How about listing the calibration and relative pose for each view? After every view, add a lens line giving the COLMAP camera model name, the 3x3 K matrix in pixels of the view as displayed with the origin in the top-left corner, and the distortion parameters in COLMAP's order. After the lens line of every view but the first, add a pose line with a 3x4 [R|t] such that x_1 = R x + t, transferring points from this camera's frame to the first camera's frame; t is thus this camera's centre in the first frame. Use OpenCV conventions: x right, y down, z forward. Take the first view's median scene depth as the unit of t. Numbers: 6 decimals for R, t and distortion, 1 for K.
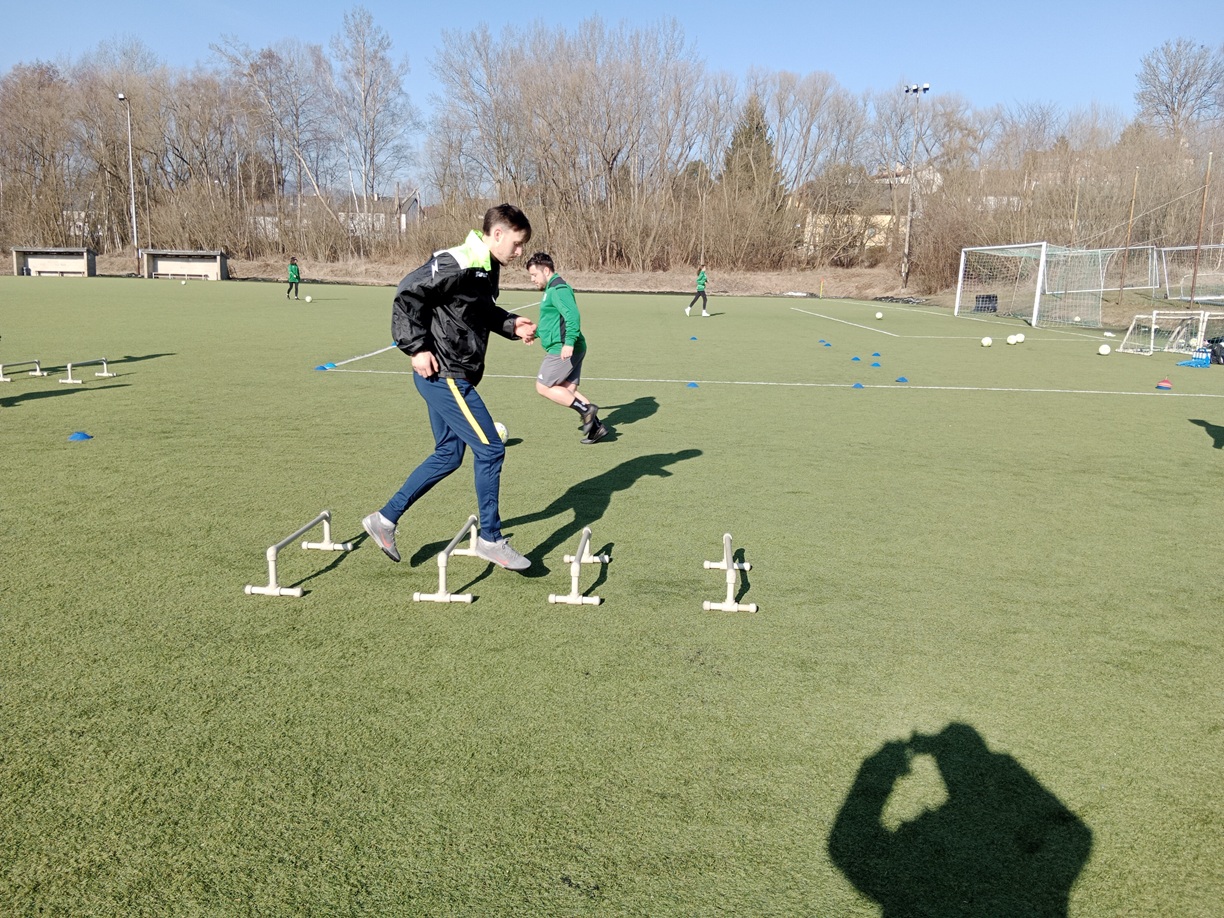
lens RADIAL K [[954.9, 0, 621.5], [0, 954.9, 461.3], [0, 0, 1]] dist [0.051339, -0.098635]
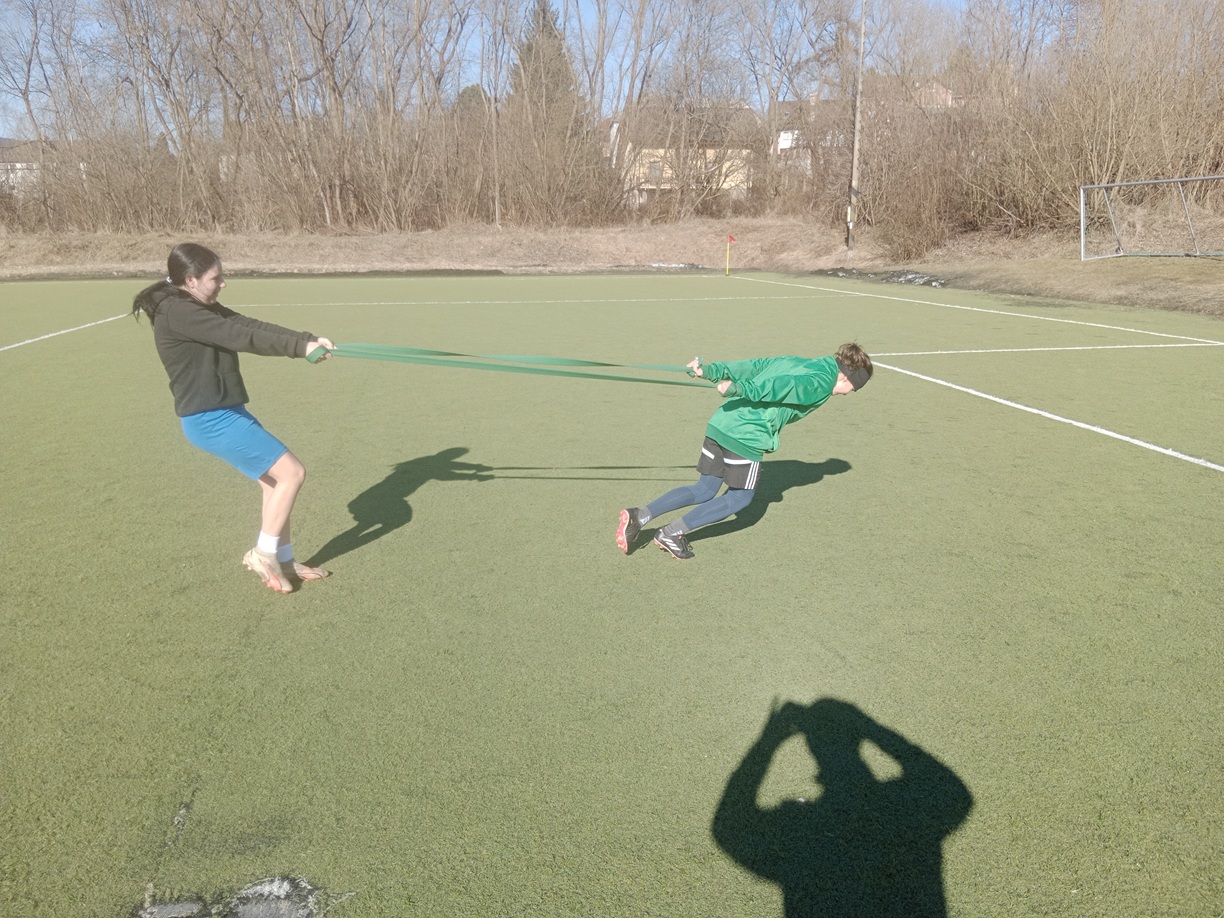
lens RADIAL K [[954.9, 0, 616.9], [0, 954.9, 473.8], [0, 0, 1]] dist [0.051339, -0.098635]
pose [[0.977978, -0.076925, 0.194013, 0.030660], [0.066038, 0.995890, 0.061981, -0.085668], [-0.197983, -0.047804, 0.979039, 0.427159]]
